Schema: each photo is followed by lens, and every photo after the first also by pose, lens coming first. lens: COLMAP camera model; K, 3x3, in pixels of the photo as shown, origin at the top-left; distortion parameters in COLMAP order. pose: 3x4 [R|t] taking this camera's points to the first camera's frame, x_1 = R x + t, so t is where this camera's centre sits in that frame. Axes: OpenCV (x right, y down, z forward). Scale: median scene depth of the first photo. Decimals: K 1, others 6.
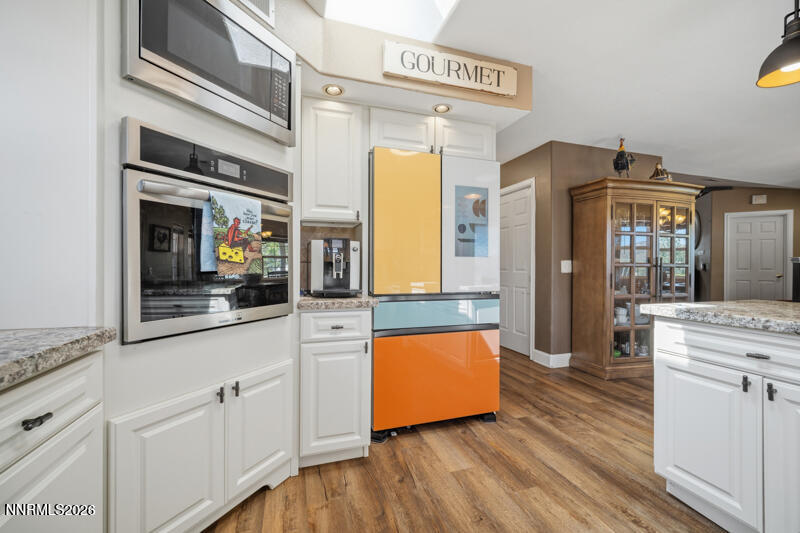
lens RADIAL K [[322.4, 0, 395.5], [0, 322.4, 271.0], [0, 0, 1]] dist [-0.000982, -0.000206]
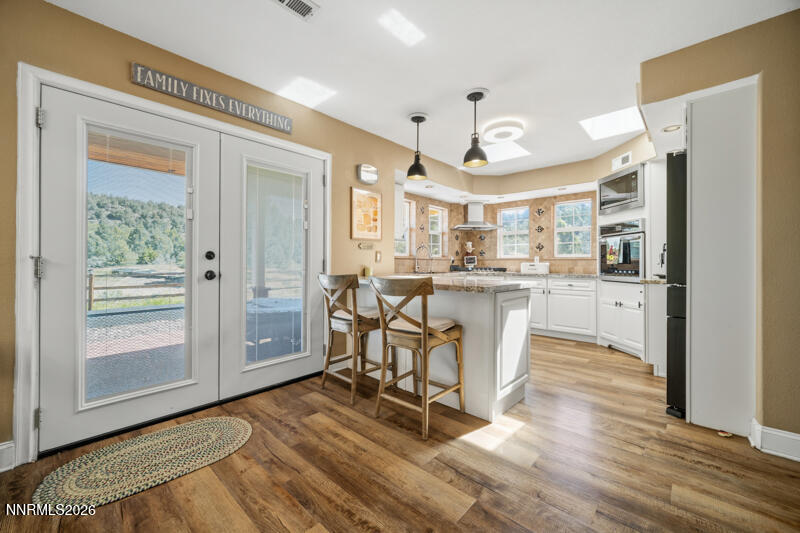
lens RADIAL K [[320.7, 0, 399.9], [0, 320.7, 260.2], [0, 0, 1]] dist [0.000851, -0.000064]
pose [[-0.863156, -0.009730, -0.504843, 2.694881], [-0.010280, 0.999946, -0.001697, 0.001743], [0.504833, 0.003725, -0.863209, 2.527508]]
